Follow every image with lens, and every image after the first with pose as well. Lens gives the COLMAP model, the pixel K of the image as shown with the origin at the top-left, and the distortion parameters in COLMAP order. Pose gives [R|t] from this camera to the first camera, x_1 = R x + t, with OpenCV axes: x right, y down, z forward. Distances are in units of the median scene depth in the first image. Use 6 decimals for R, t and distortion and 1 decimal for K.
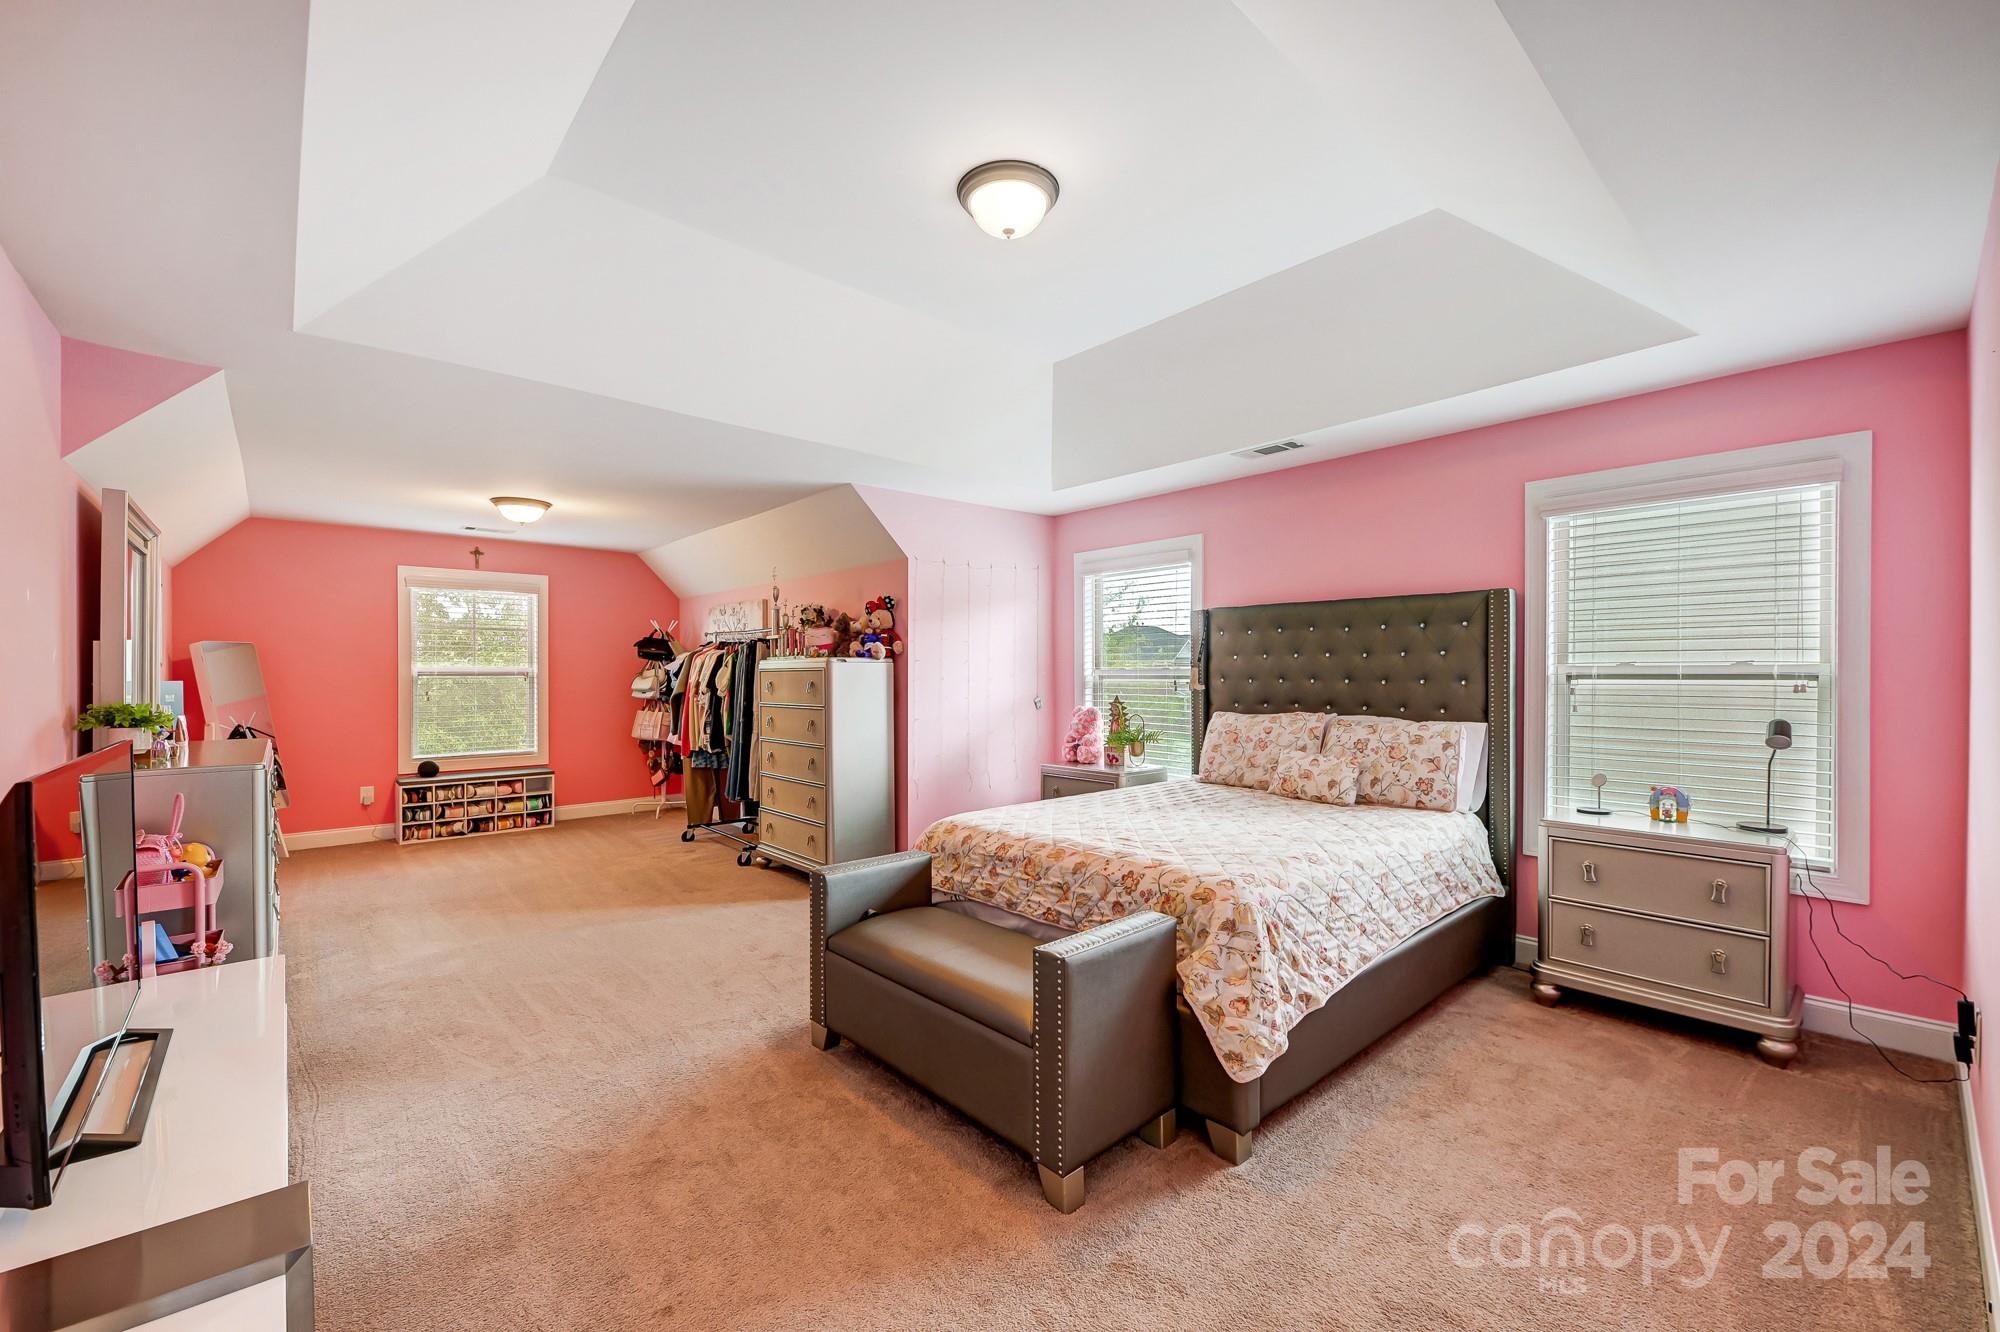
lens RADIAL K [[808.1, 0, 1005.5], [0, 808.1, 672.8], [0, 0, 1]] dist [0.002829, 0.000252]
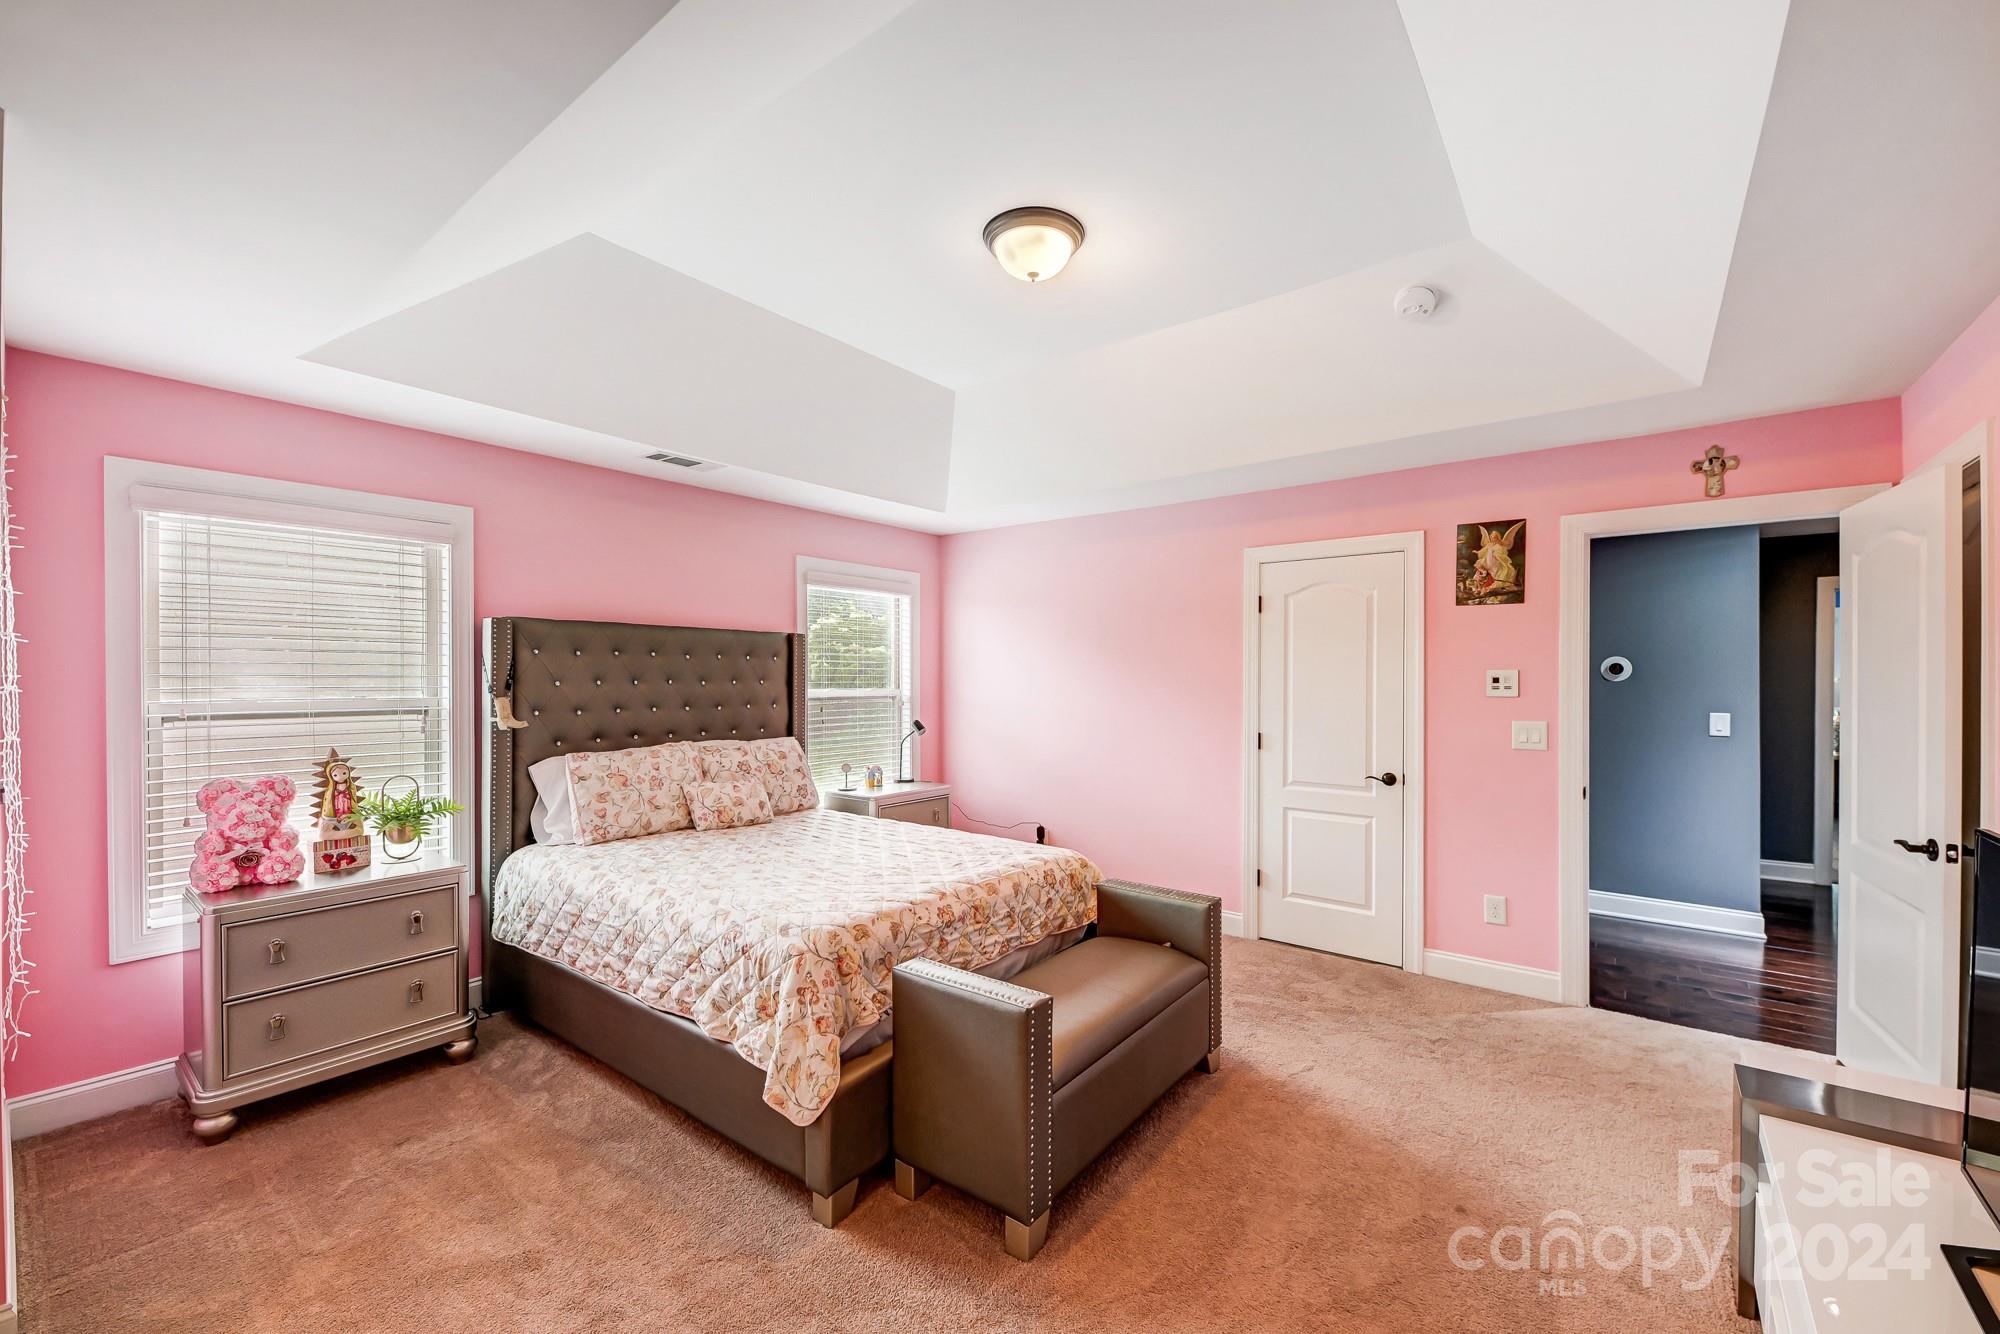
lens RADIAL K [[808.1, 0, 998.0], [0, 808.1, 670.5], [0, 0, 1]] dist [0.002829, 0.000252]
pose [[-0.172660, 0.008861, 0.984942, -0.689868], [0.003506, 0.999959, -0.008381, -0.029031], [-0.984975, 0.002006, -0.172684, 0.861986]]
